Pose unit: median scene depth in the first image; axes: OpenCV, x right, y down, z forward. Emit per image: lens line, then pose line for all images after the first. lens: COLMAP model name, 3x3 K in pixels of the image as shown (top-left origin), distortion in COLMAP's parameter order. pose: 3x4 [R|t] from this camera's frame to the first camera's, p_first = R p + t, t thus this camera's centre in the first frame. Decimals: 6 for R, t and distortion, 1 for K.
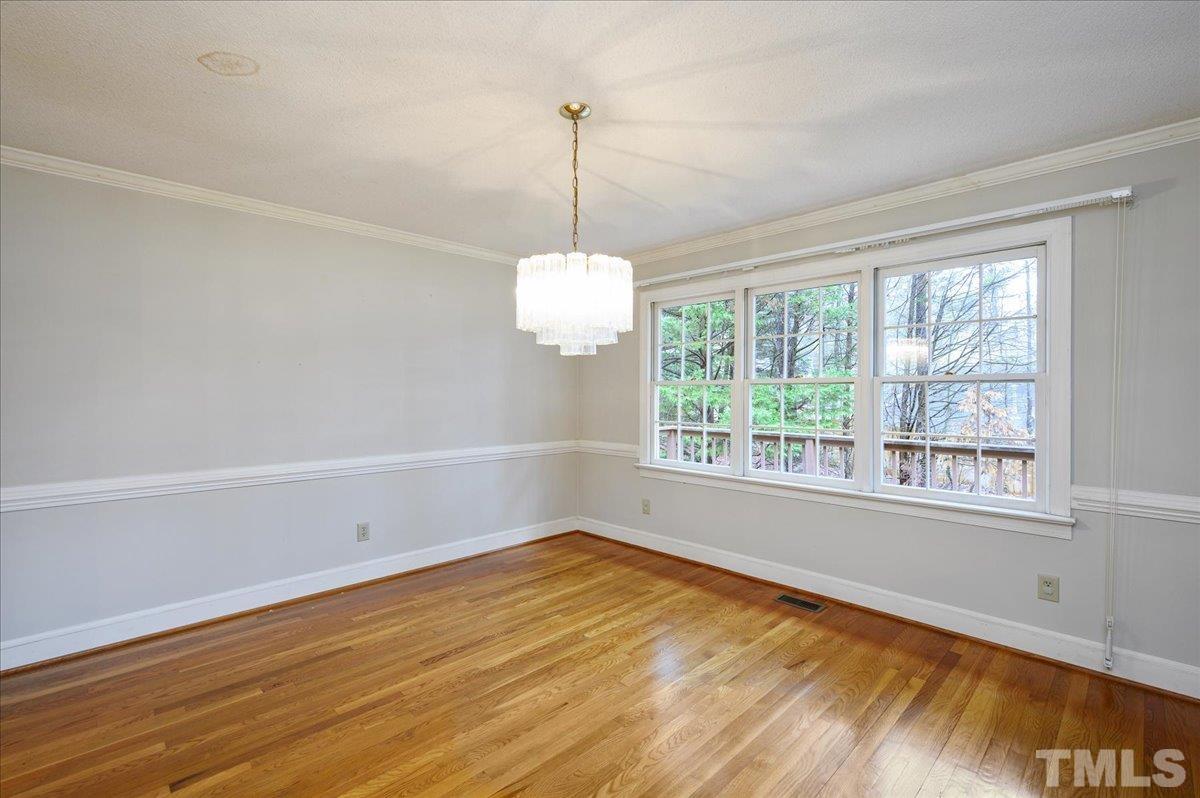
lens RADIAL K [[561.6, 0, 588.6], [0, 561.6, 393.6], [0, 0, 1]] dist [-0.000225, -0.000084]
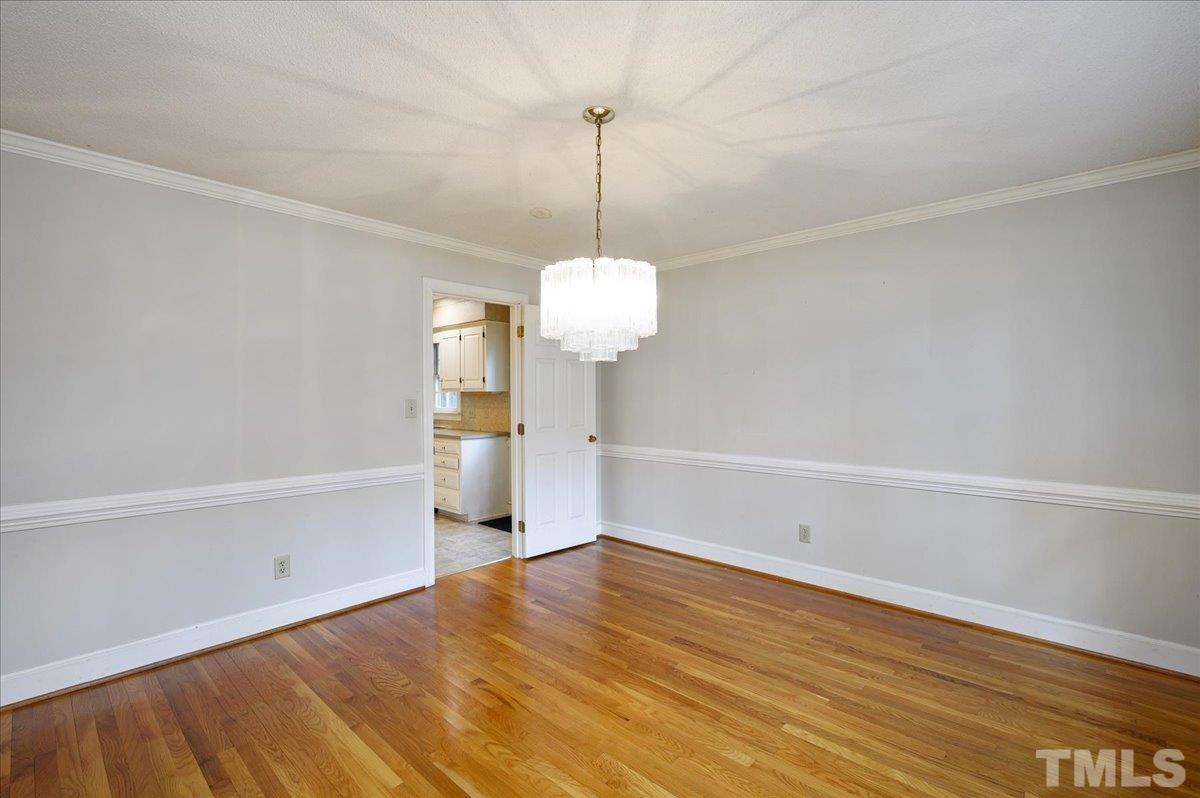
lens RADIAL K [[551.3, 0, 600.0], [0, 551.3, 399.0], [0, 0, 1]] dist [-0.001347, -0.000064]
pose [[0.023531, 0.010167, -0.999671, 0.697411], [-0.005061, 0.999937, 0.010051, -0.007576], [0.999710, 0.004823, 0.023581, 0.717077]]
